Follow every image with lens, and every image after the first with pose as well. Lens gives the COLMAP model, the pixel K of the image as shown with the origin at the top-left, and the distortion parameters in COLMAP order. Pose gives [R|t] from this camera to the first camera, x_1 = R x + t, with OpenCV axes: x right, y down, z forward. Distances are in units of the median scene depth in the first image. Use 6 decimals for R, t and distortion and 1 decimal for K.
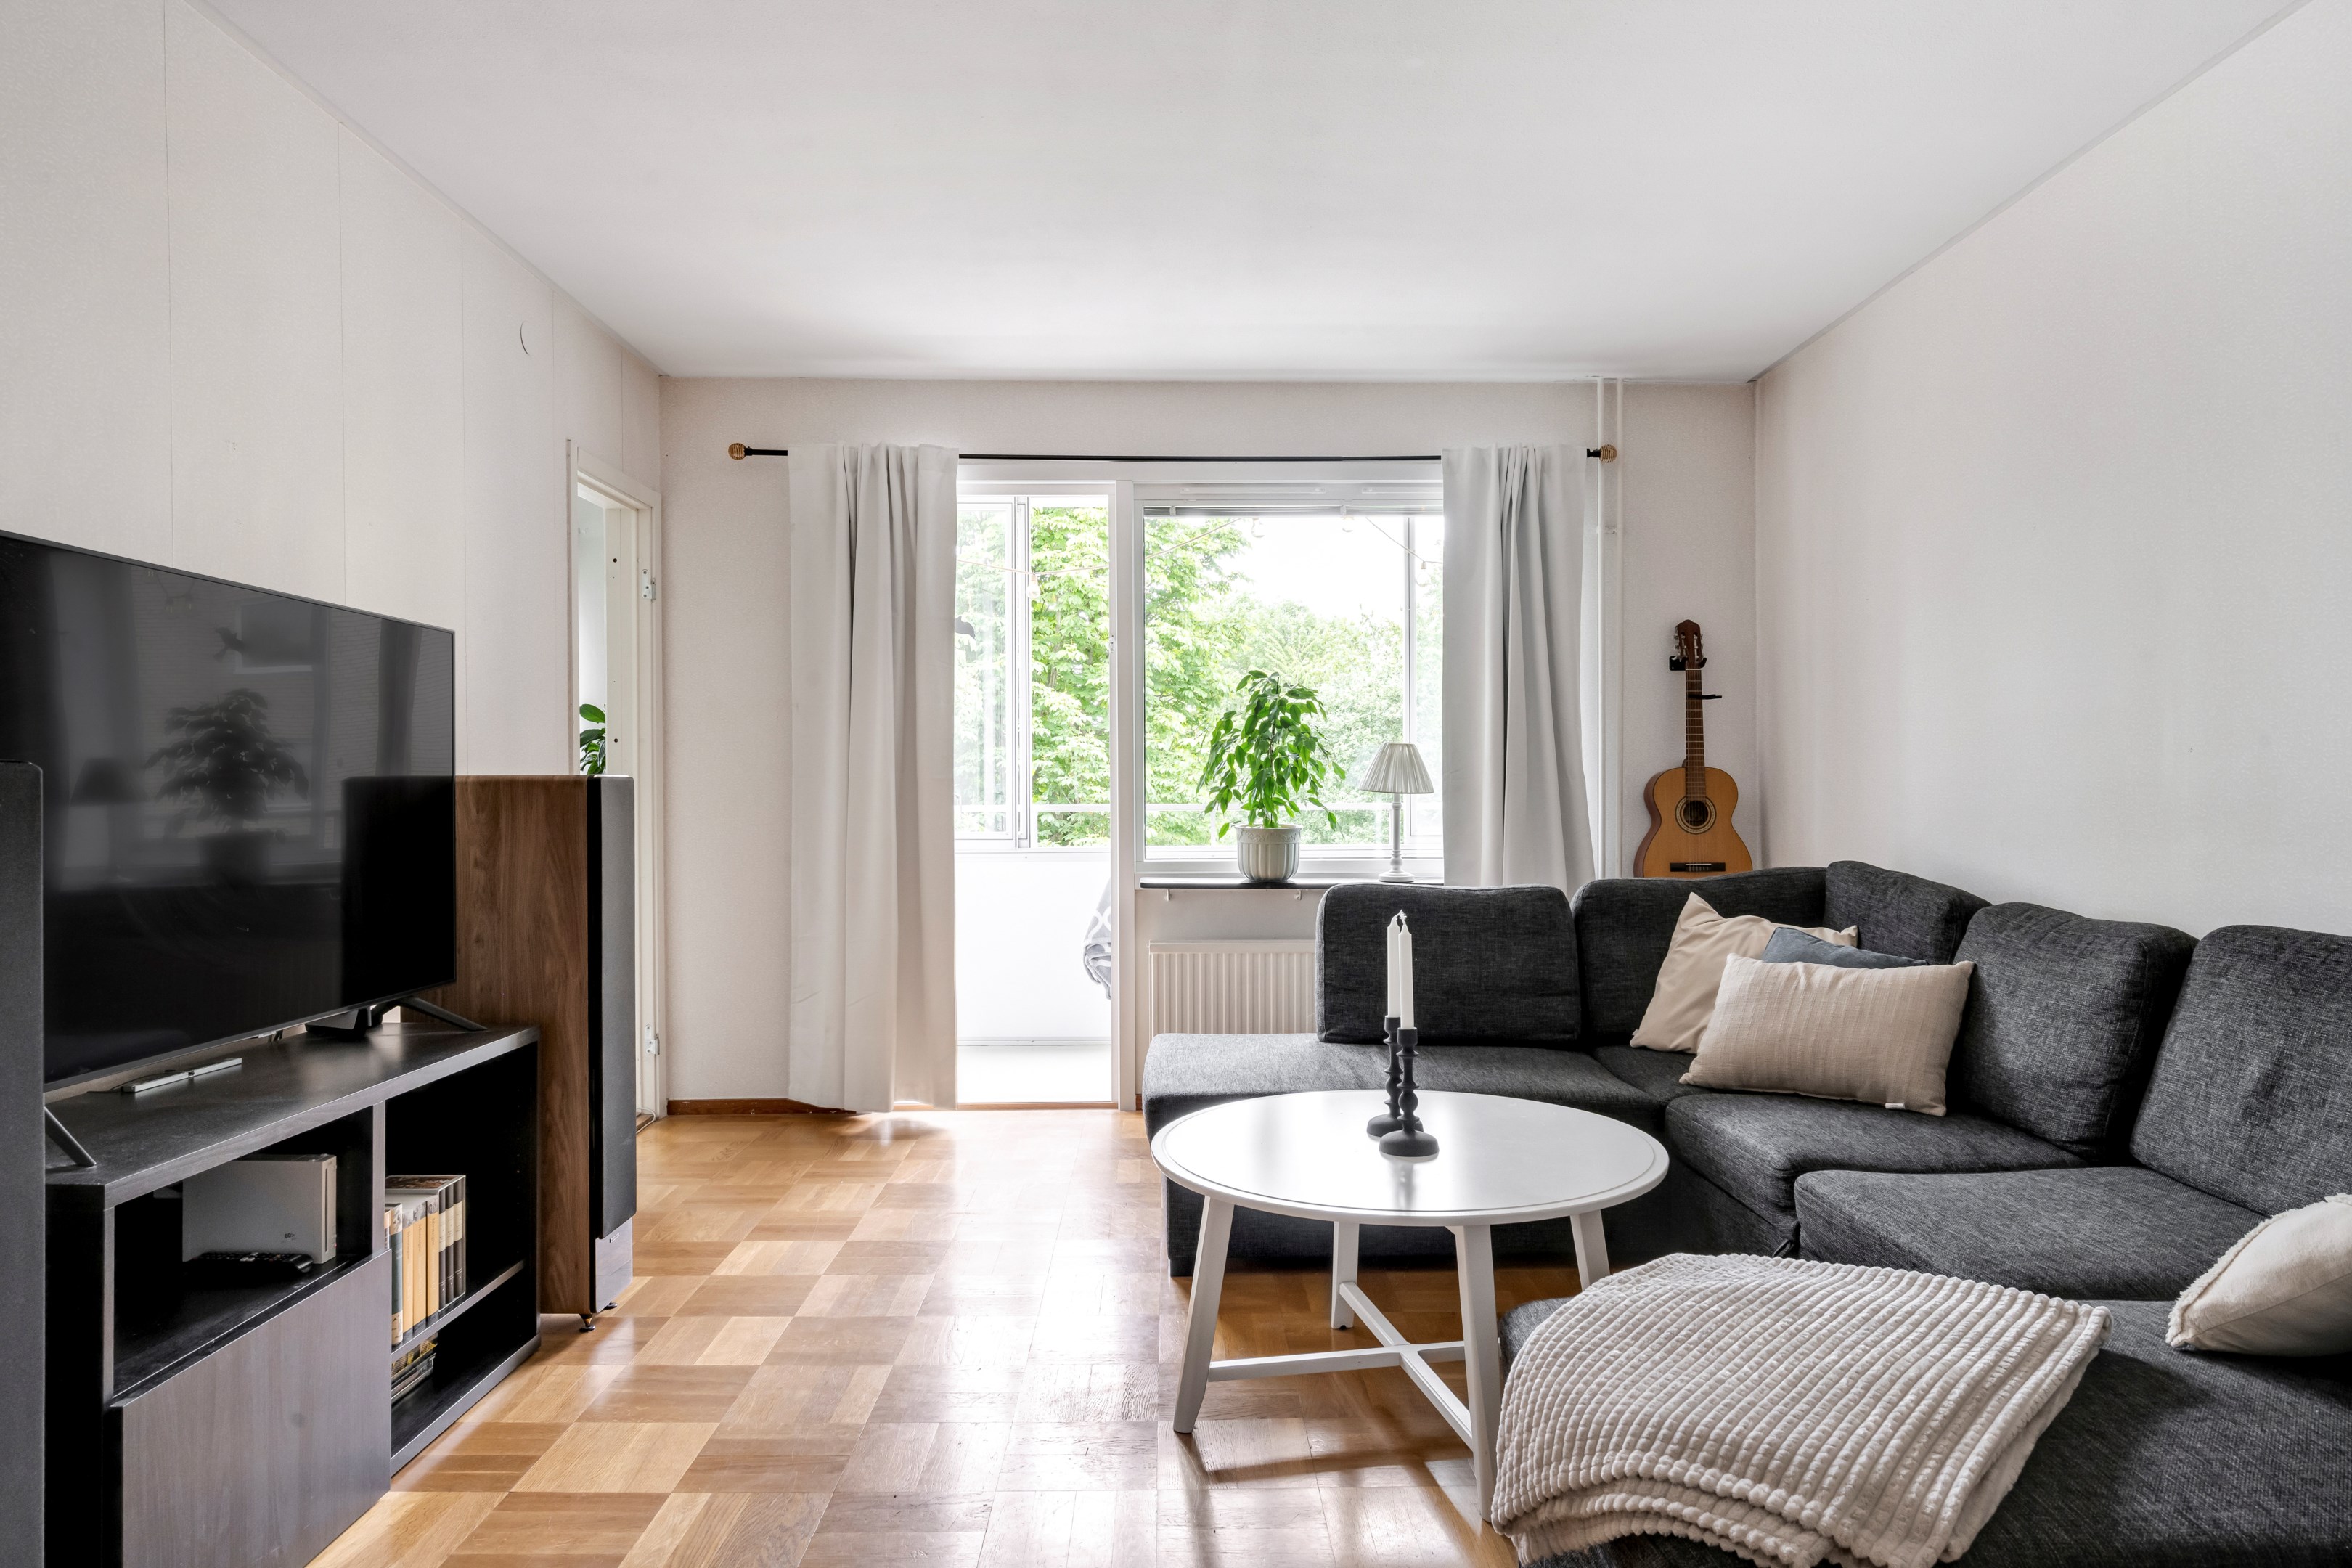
lens RADIAL K [[1480.6, 0, 1183.9], [0, 1480.6, 799.4], [0, 0, 1]] dist [-0.001394, -0.000341]
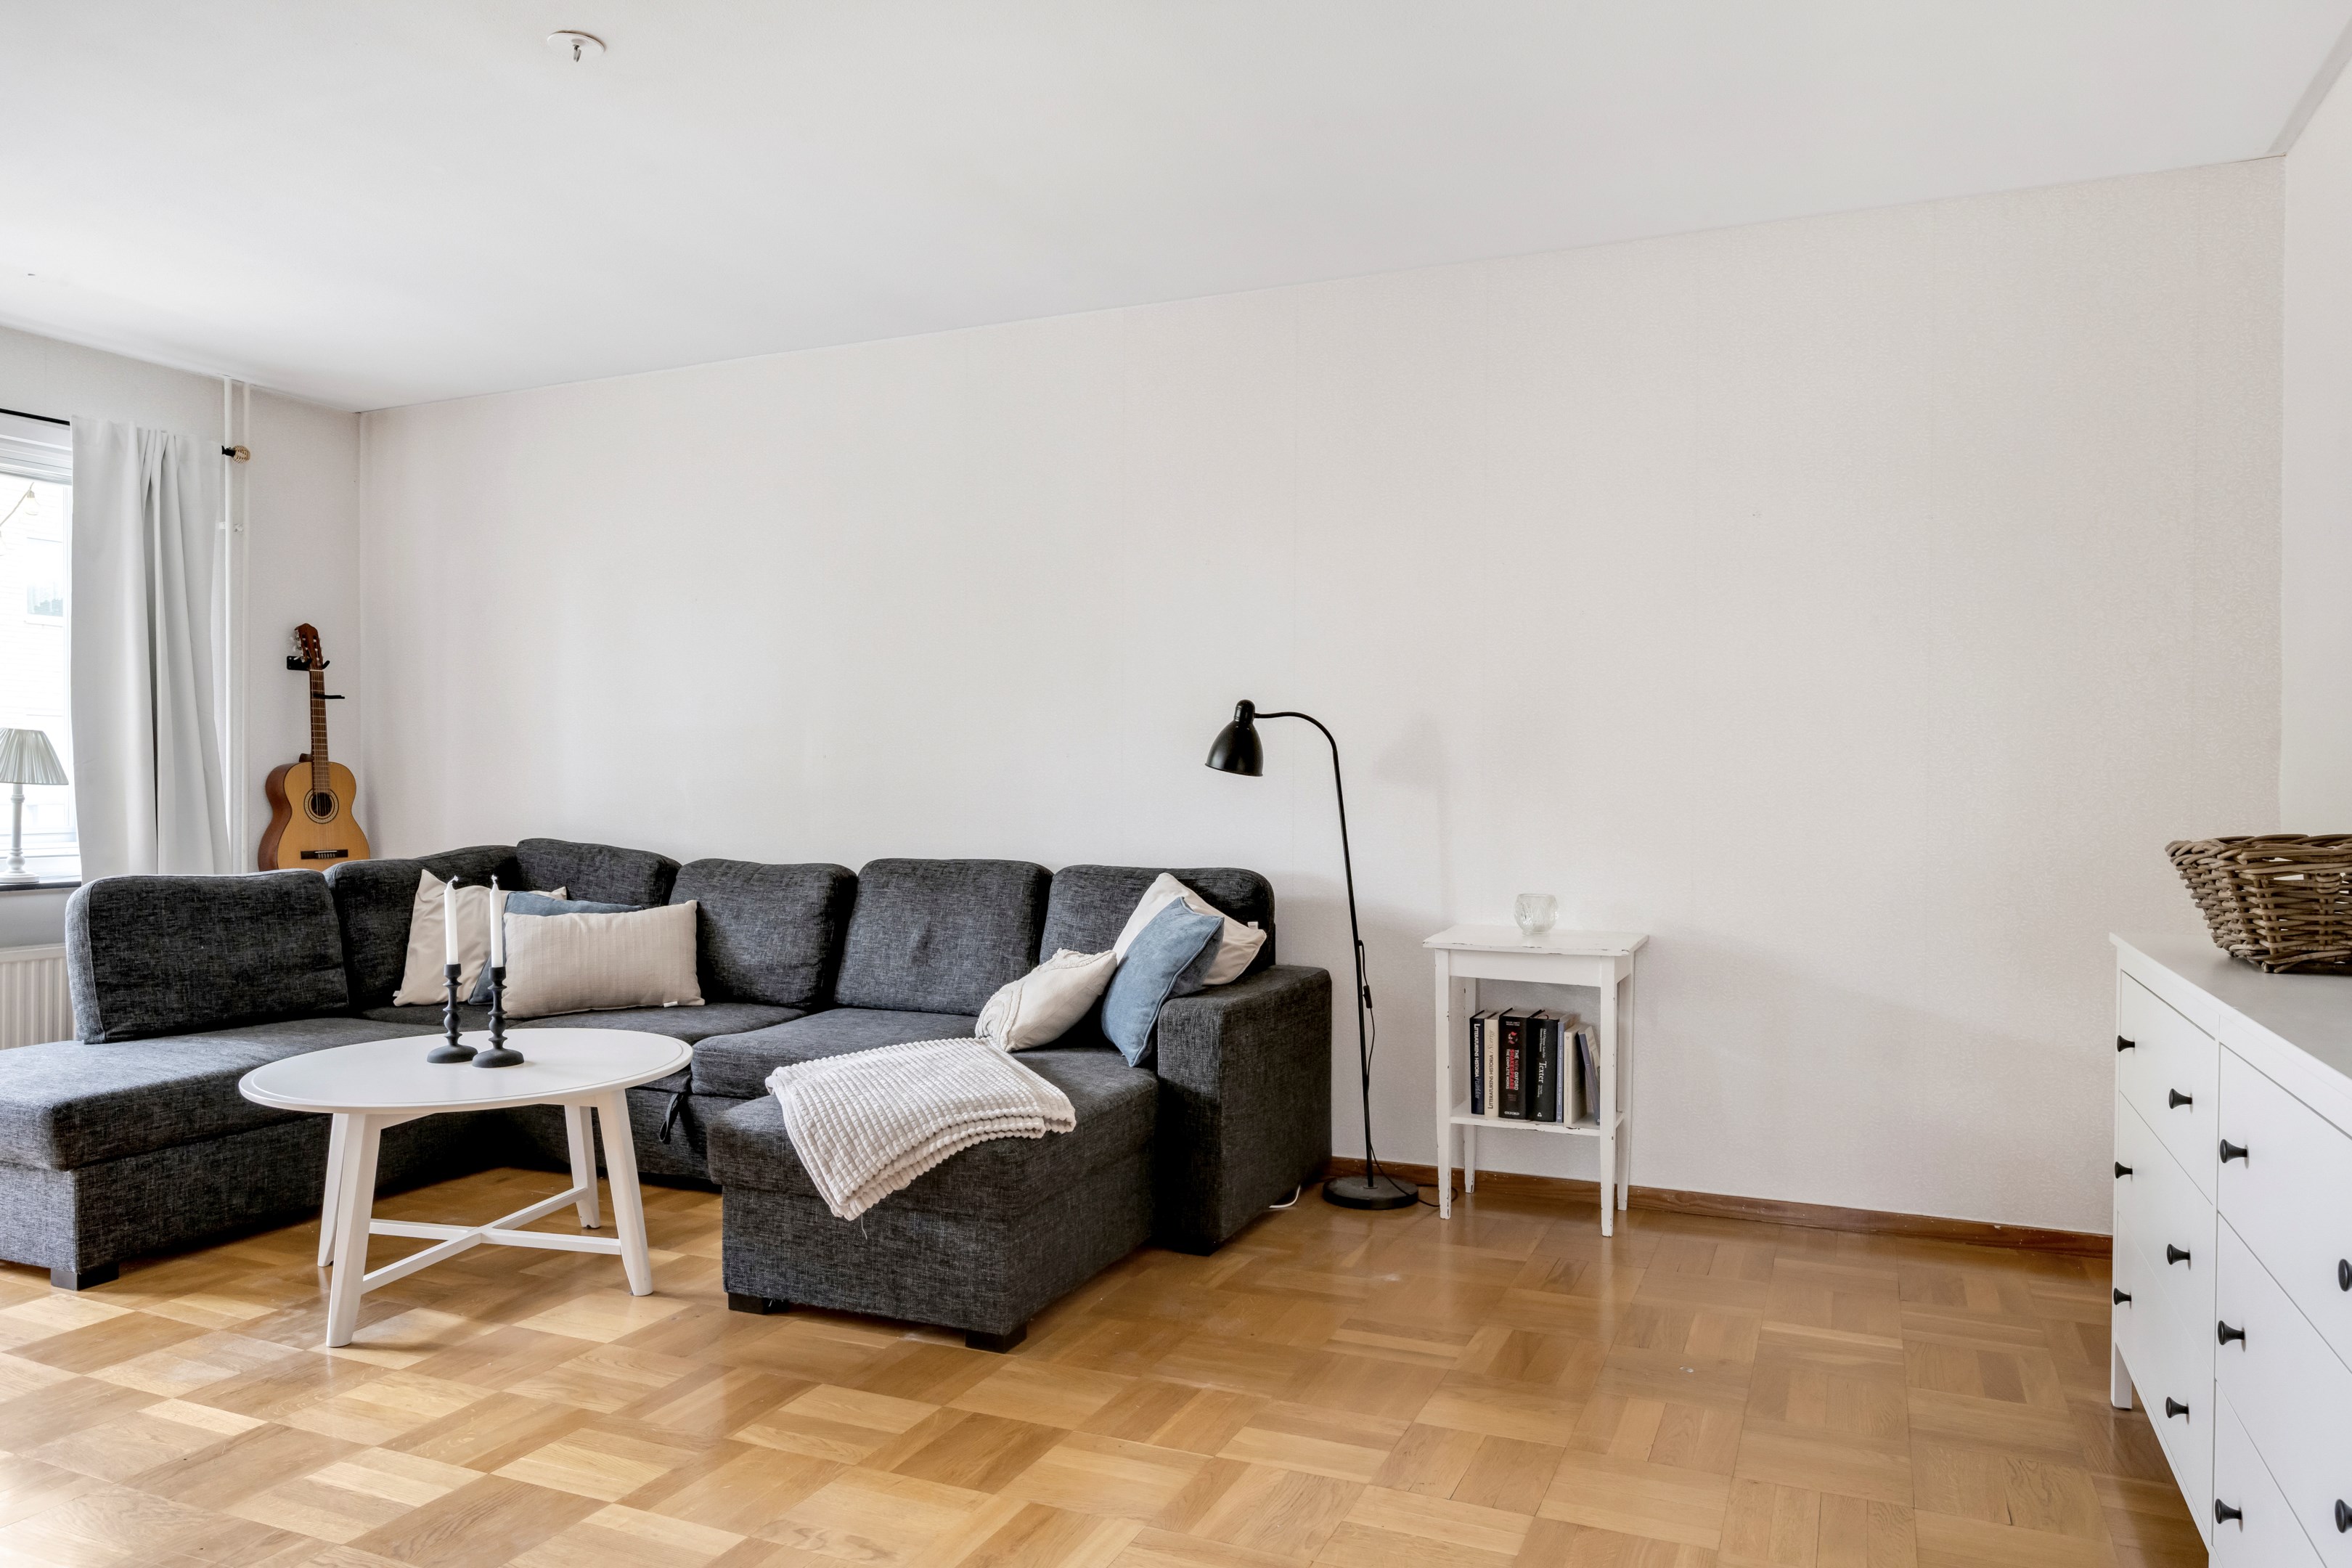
lens RADIAL K [[1572.6, 0, 1170.6], [0, 1572.6, 796.8], [0, 0, 1]] dist [0.006973, 0.002219]
pose [[0.416382, -0.003158, 0.909184, -0.442791], [0.006573, 0.999978, 0.000463, 0.007524], [-0.909166, 0.005783, 0.416394, -0.039074]]
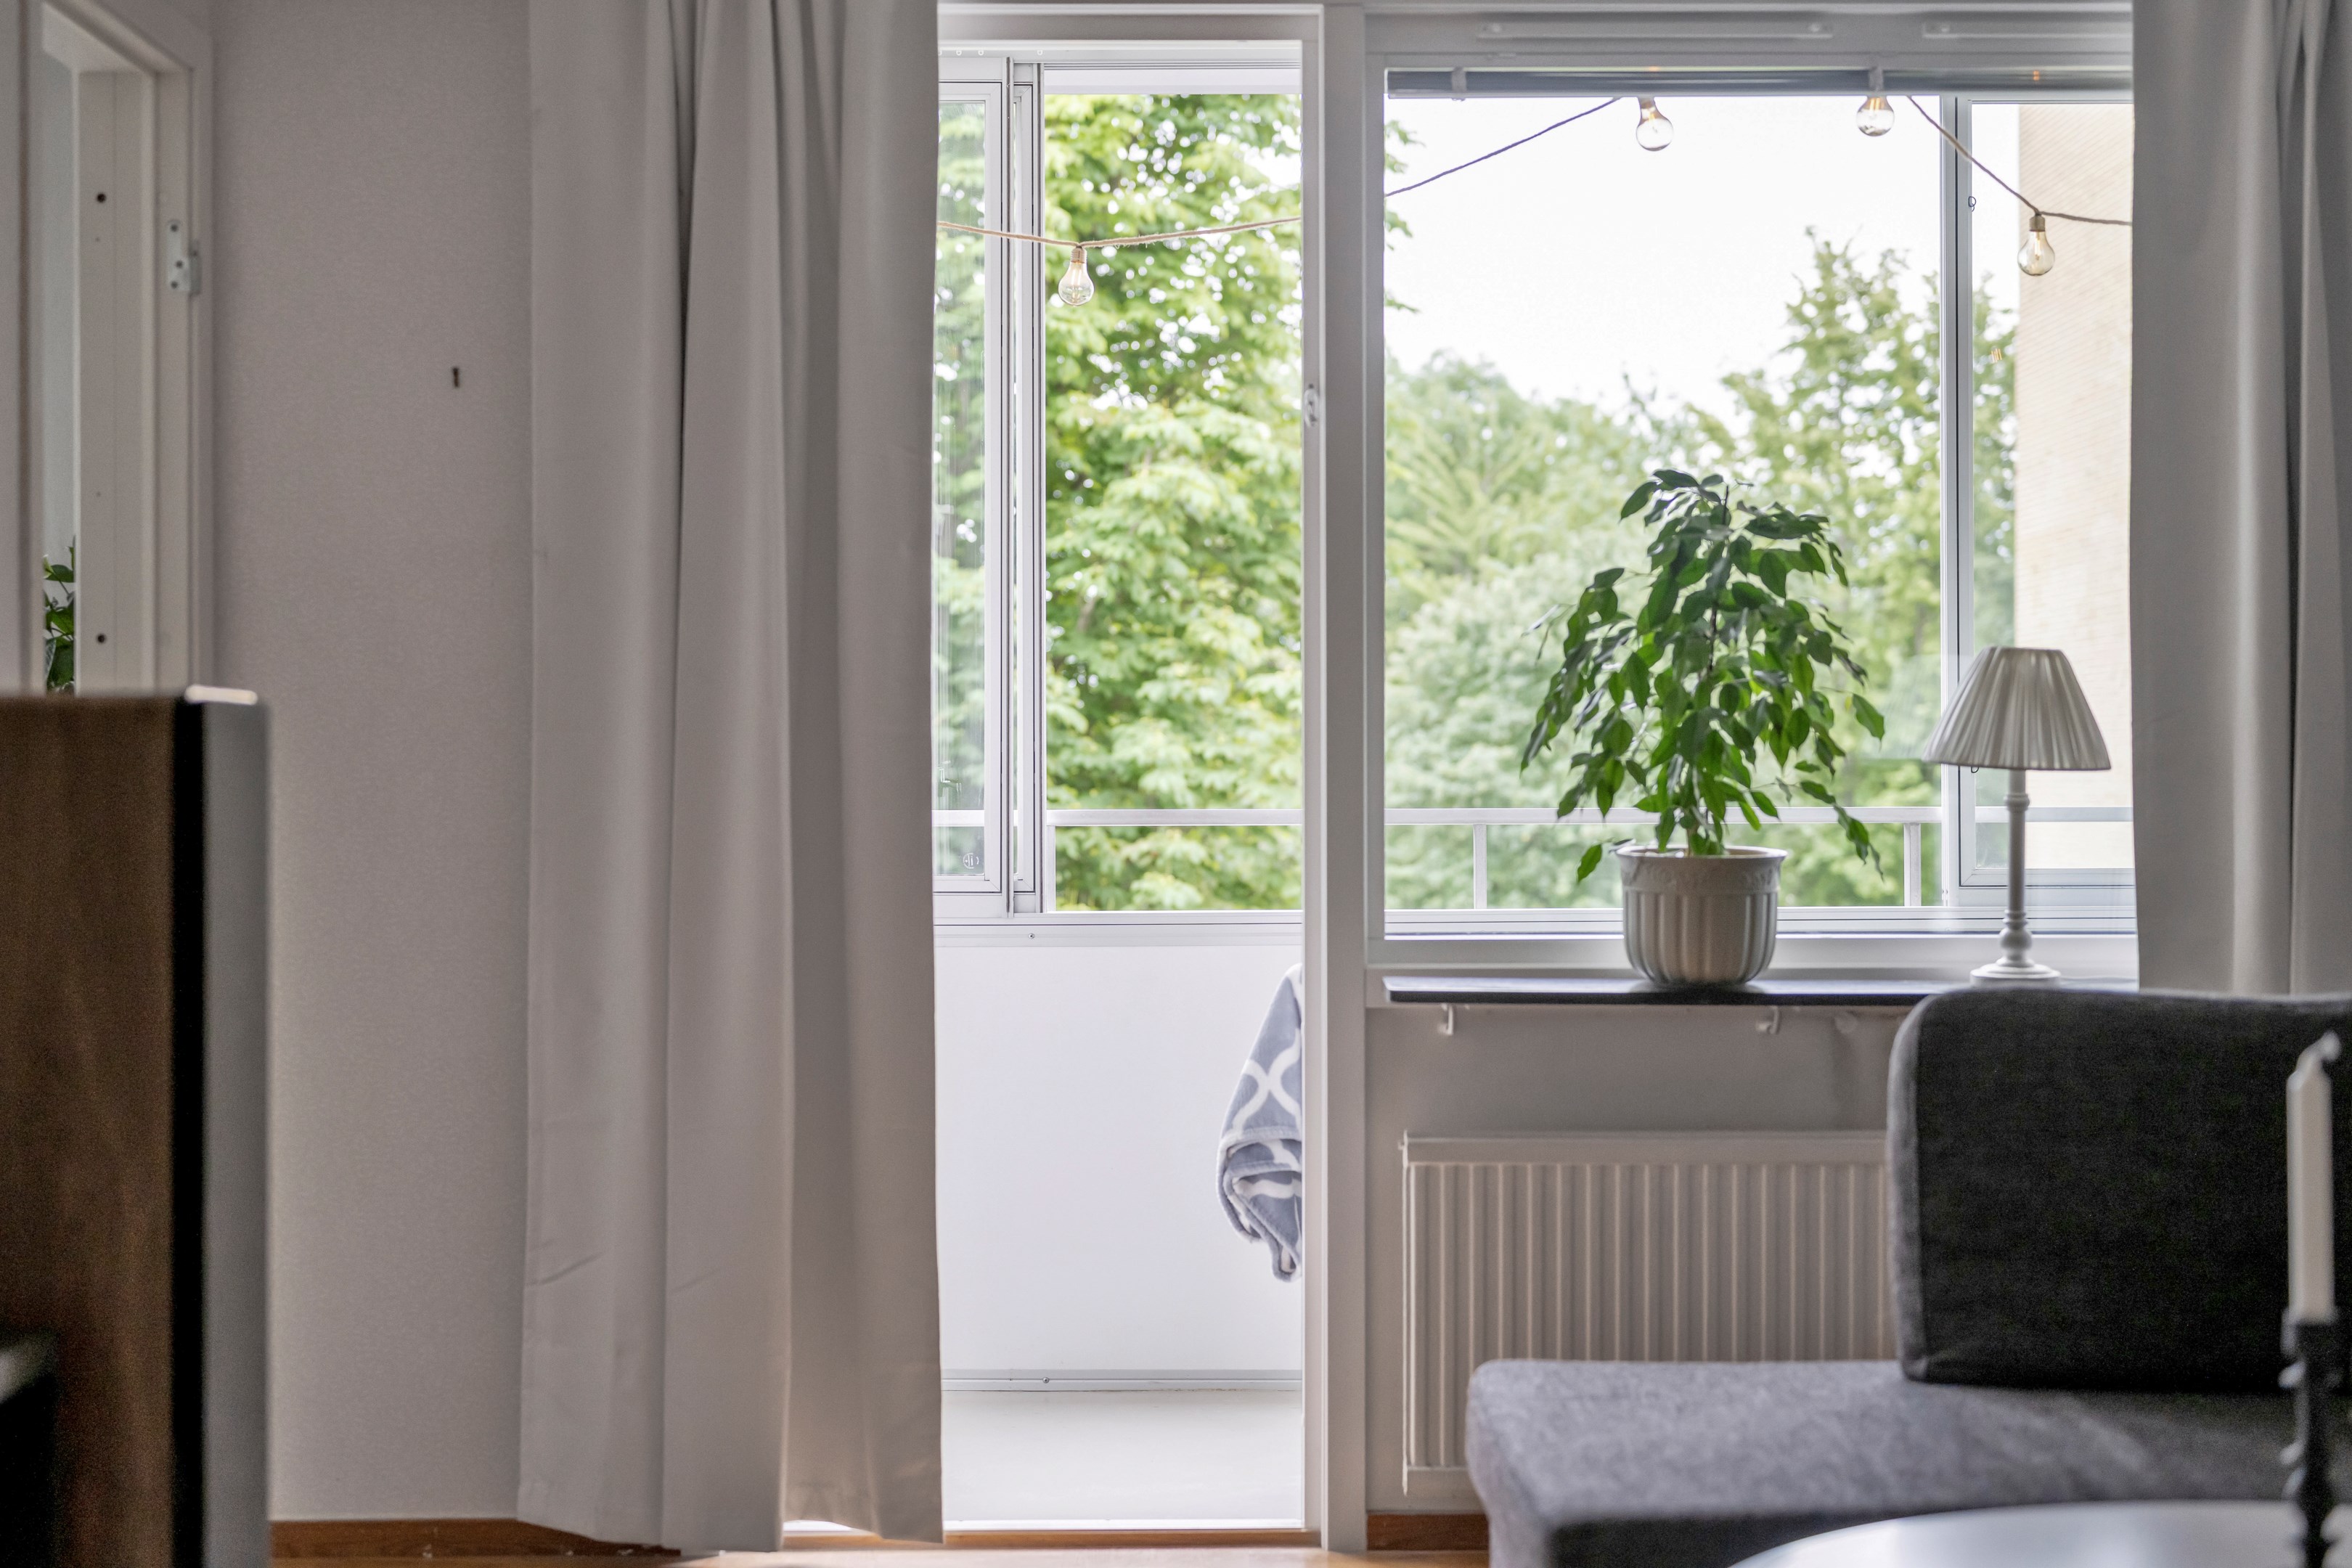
lens RADIAL K [[3402.8, 0, 1176.0], [0, 3402.8, 784.0], [0, 0, 1]] dist [-0.023173, -0.025034]
pose [[0.999989, 0.002537, -0.003894, -0.084635], [-0.002588, 0.999909, -0.013205, 0.012271], [0.003860, 0.013215, 0.999905, 0.066720]]
